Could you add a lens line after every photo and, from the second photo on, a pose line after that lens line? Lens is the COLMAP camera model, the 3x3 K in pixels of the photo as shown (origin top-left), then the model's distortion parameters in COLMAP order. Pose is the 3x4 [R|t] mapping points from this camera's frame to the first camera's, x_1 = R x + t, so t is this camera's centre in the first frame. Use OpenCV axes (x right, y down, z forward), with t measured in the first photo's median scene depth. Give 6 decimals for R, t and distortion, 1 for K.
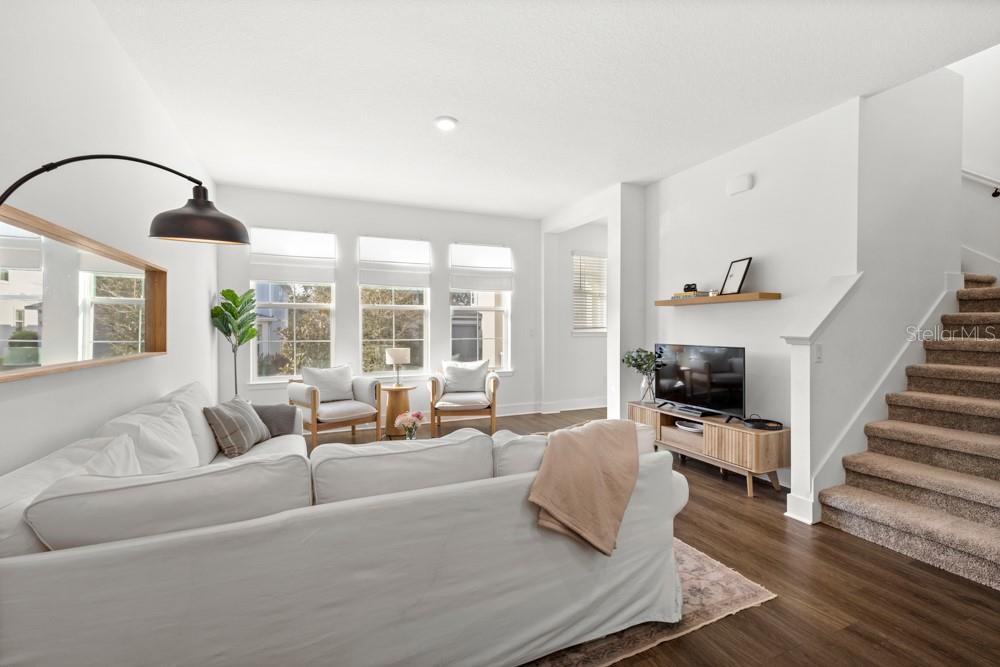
lens RADIAL K [[428.0, 0, 488.1], [0, 428.0, 329.1], [0, 0, 1]] dist [0.002883, -0.000290]
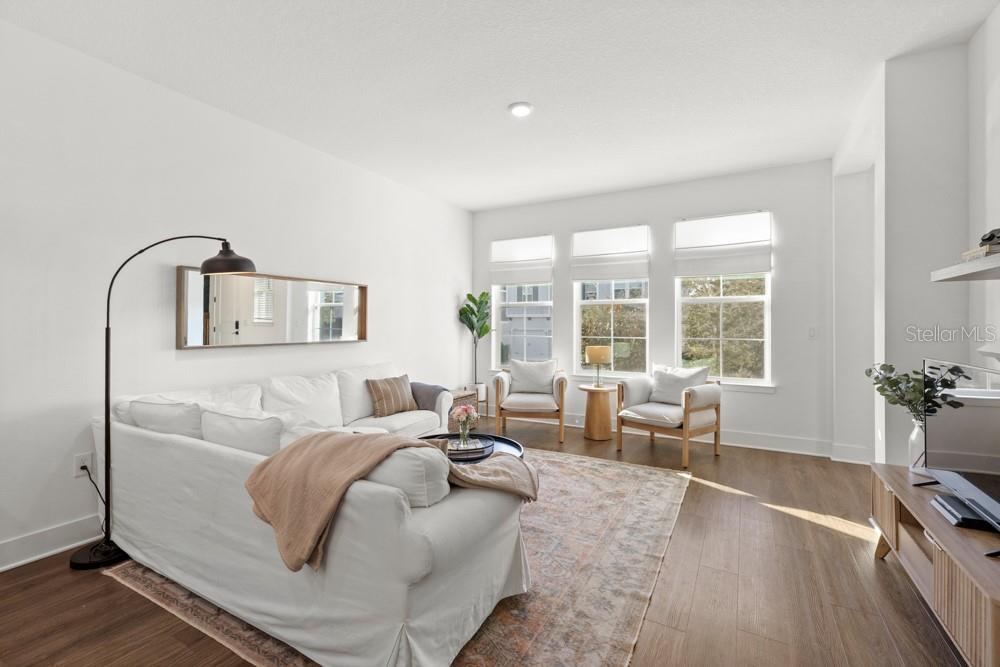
lens RADIAL K [[428.0, 0, 495.7], [0, 428.0, 327.2], [0, 0, 1]] dist [0.002883, -0.000290]
pose [[0.602332, 0.008592, -0.798199, 0.426333], [-0.004660, 0.999963, 0.007247, -0.003413], [0.798232, -0.000645, 0.602350, 0.263079]]
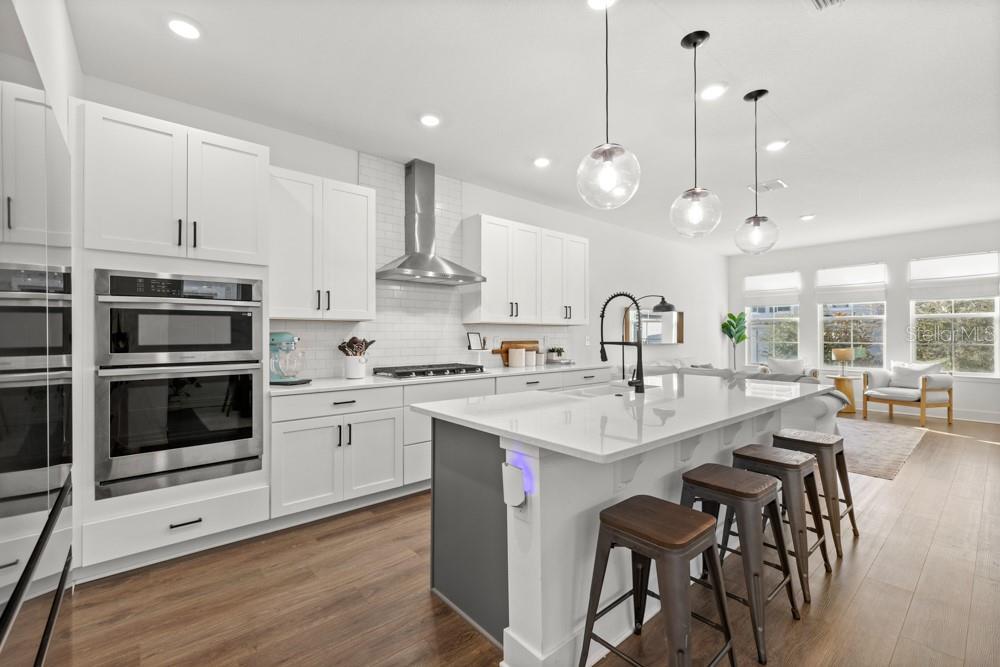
lens RADIAL K [[428.0, 0, 494.4], [0, 428.0, 331.9], [0, 0, 1]] dist [0.002883, -0.000290]
pose [[0.298121, -0.002951, -0.954523, 0.809211], [-0.002094, 0.999991, -0.003745, -0.002152], [0.954526, 0.003116, 0.298112, -0.506273]]
